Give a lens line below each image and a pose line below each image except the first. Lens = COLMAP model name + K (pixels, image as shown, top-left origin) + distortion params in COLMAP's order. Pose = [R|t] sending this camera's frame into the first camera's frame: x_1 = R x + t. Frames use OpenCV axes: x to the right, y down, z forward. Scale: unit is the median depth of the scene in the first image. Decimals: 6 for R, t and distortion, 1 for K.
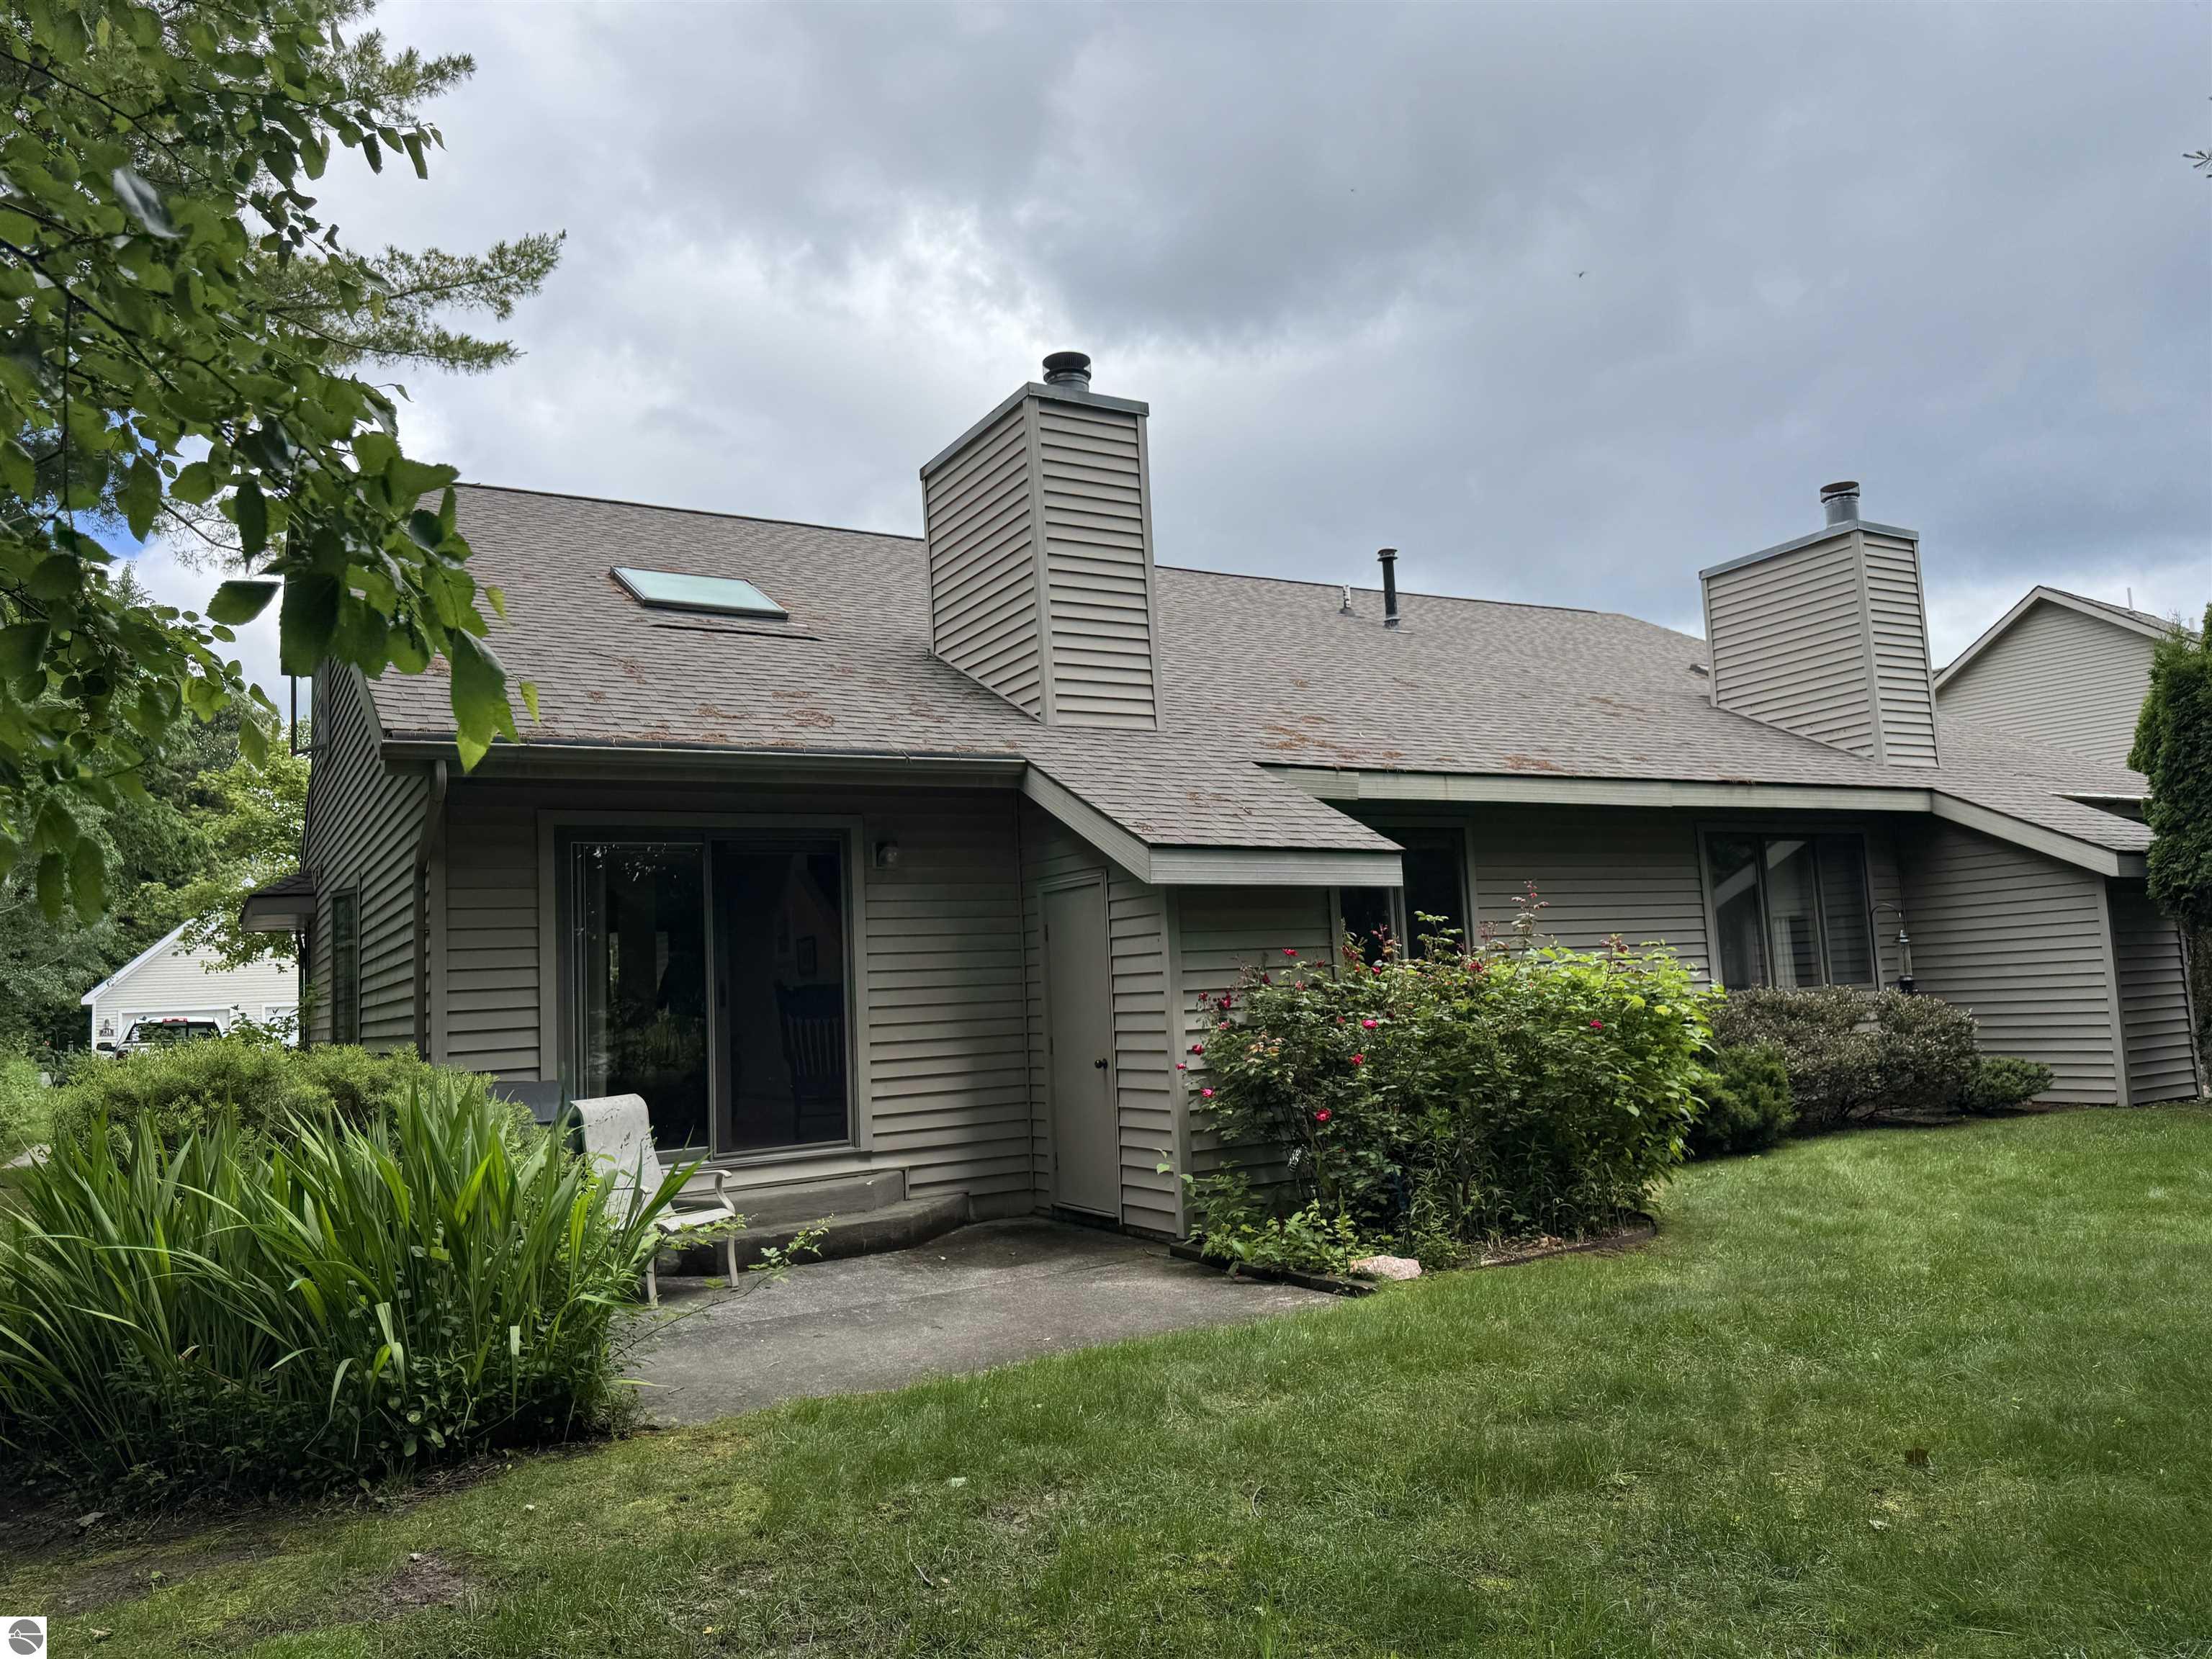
lens RADIAL K [[1527.3, 0, 1106.3], [0, 1527.3, 817.7], [0, 0, 1]] dist [-0.007937, -0.000341]
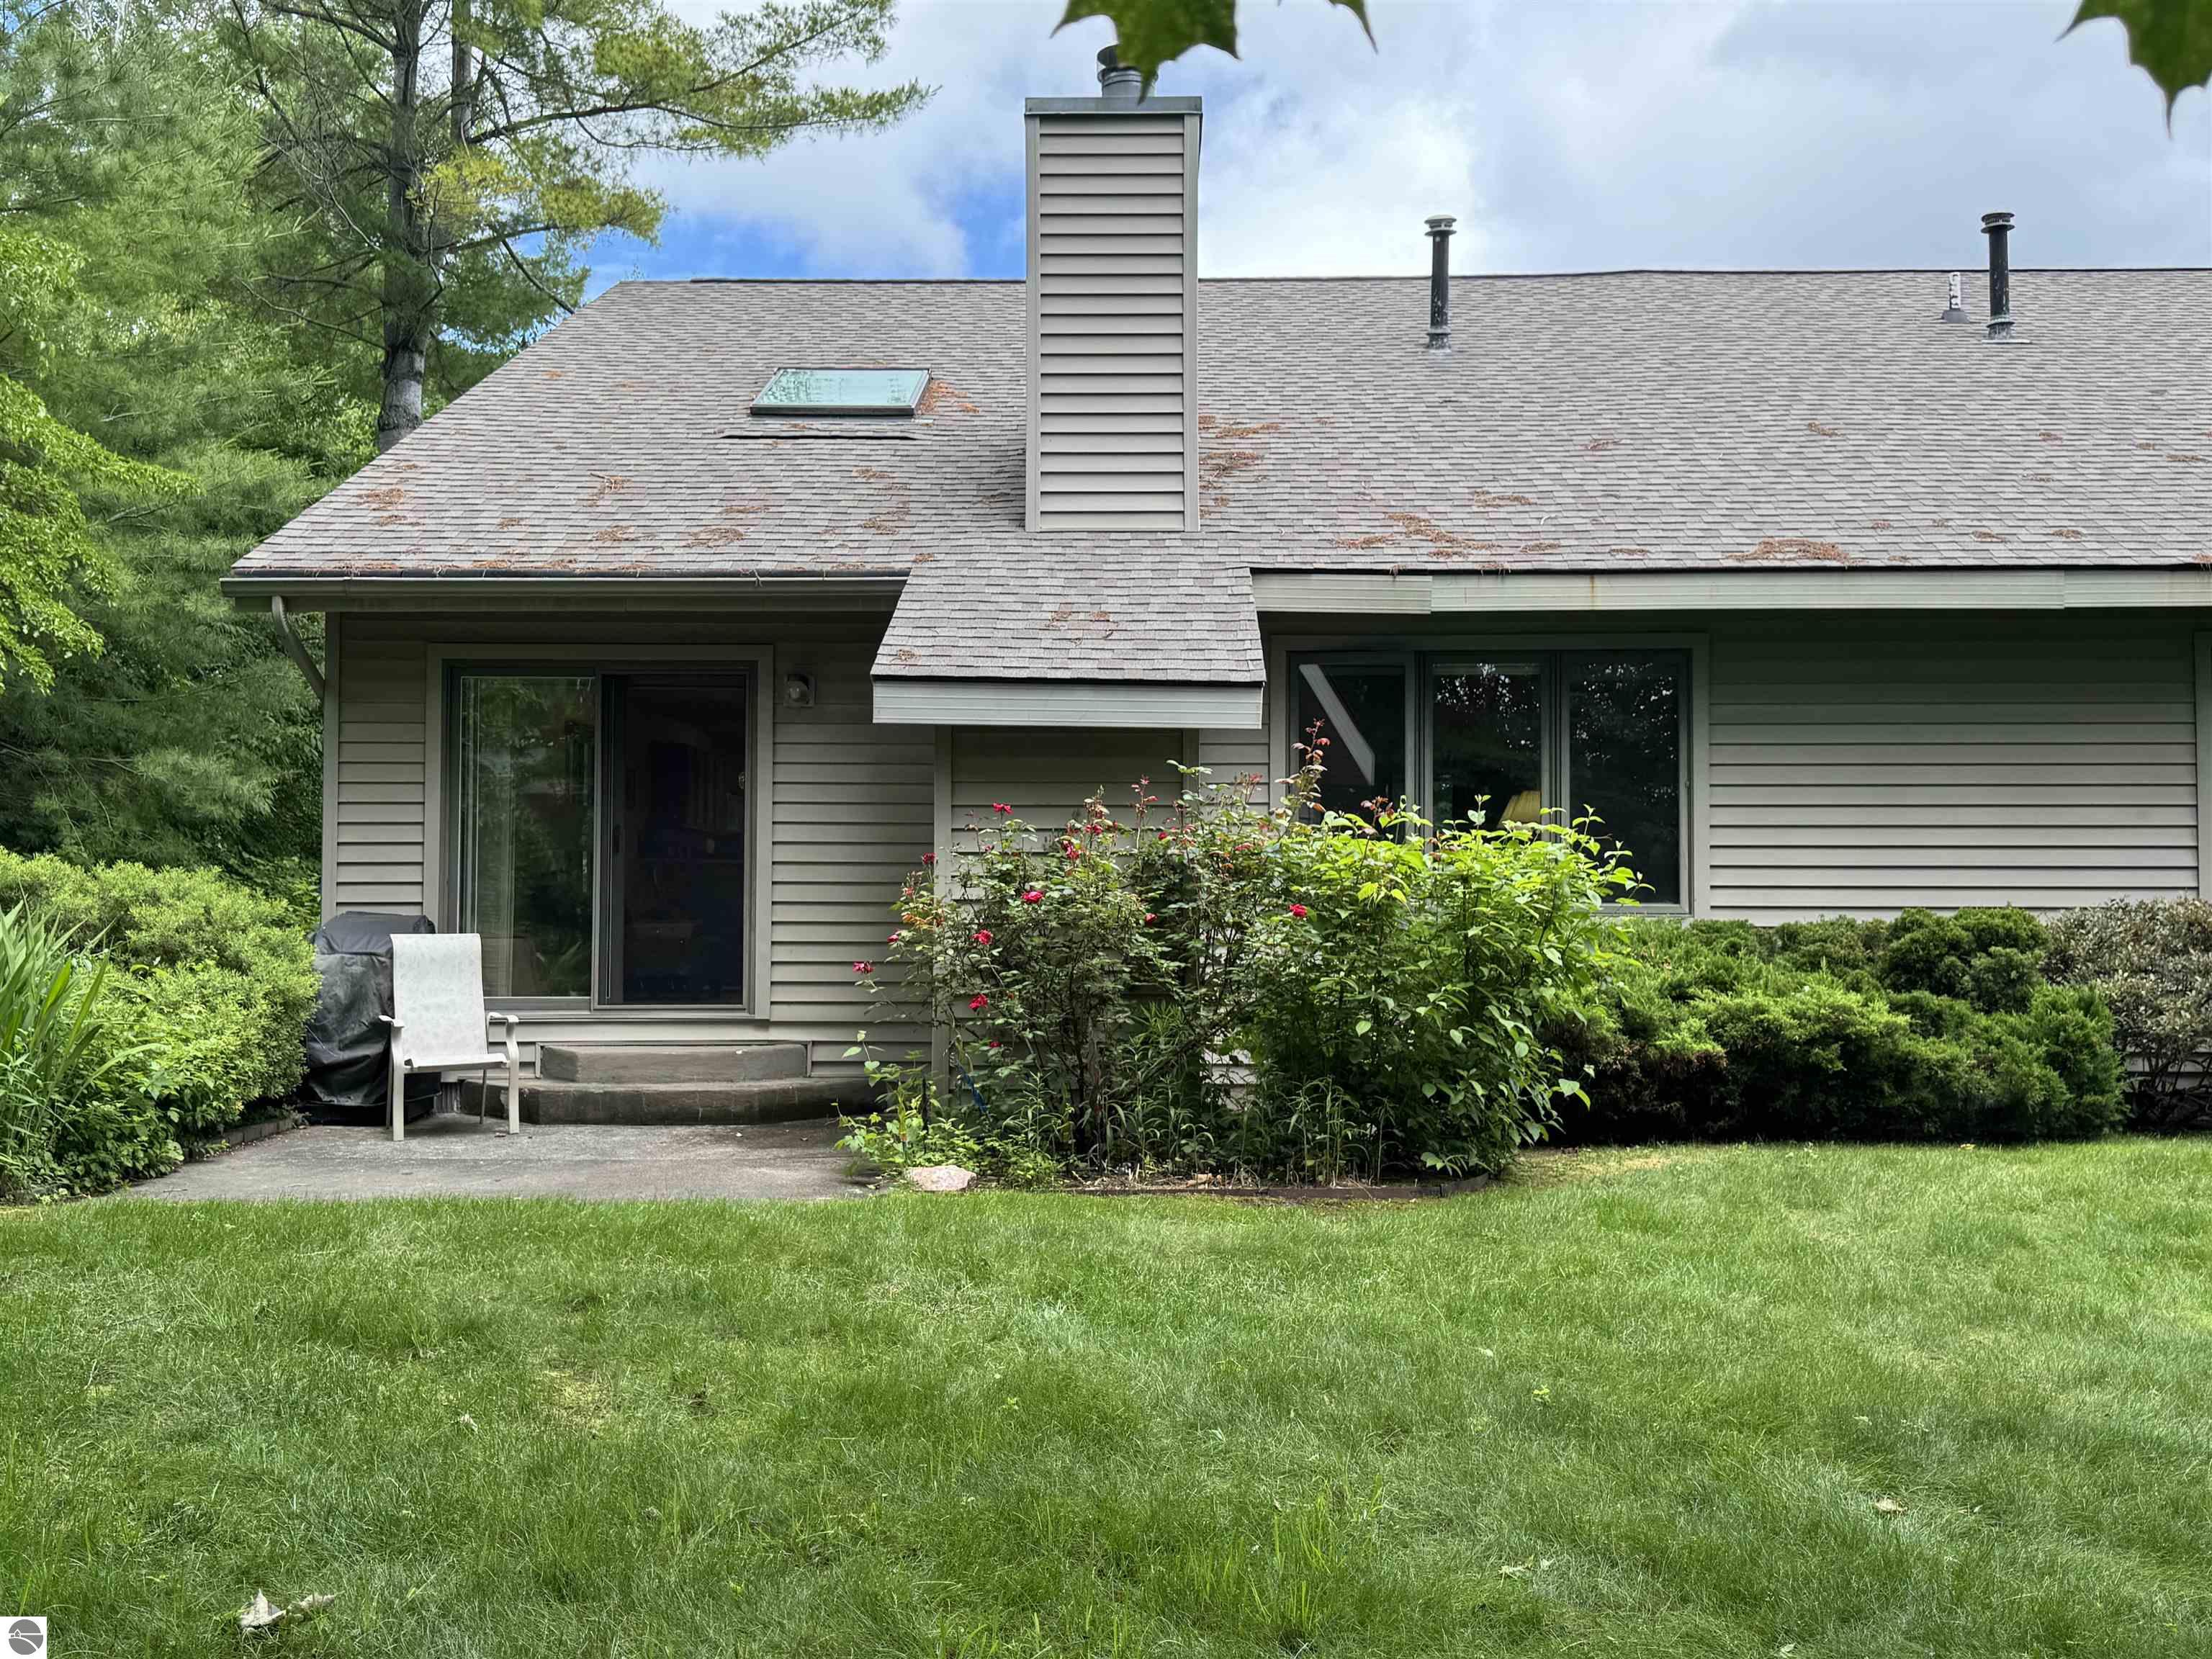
lens RADIAL K [[2178.3, 0, 1103.8], [0, 2178.3, 840.7], [0, 0, 1]] dist [0.019152, 0.000000]
pose [[0.847323, 0.029895, -0.530236, 0.692558], [0.013625, 0.996862, 0.077977, 0.016159], [0.530904, -0.073296, 0.844257, 0.029827]]
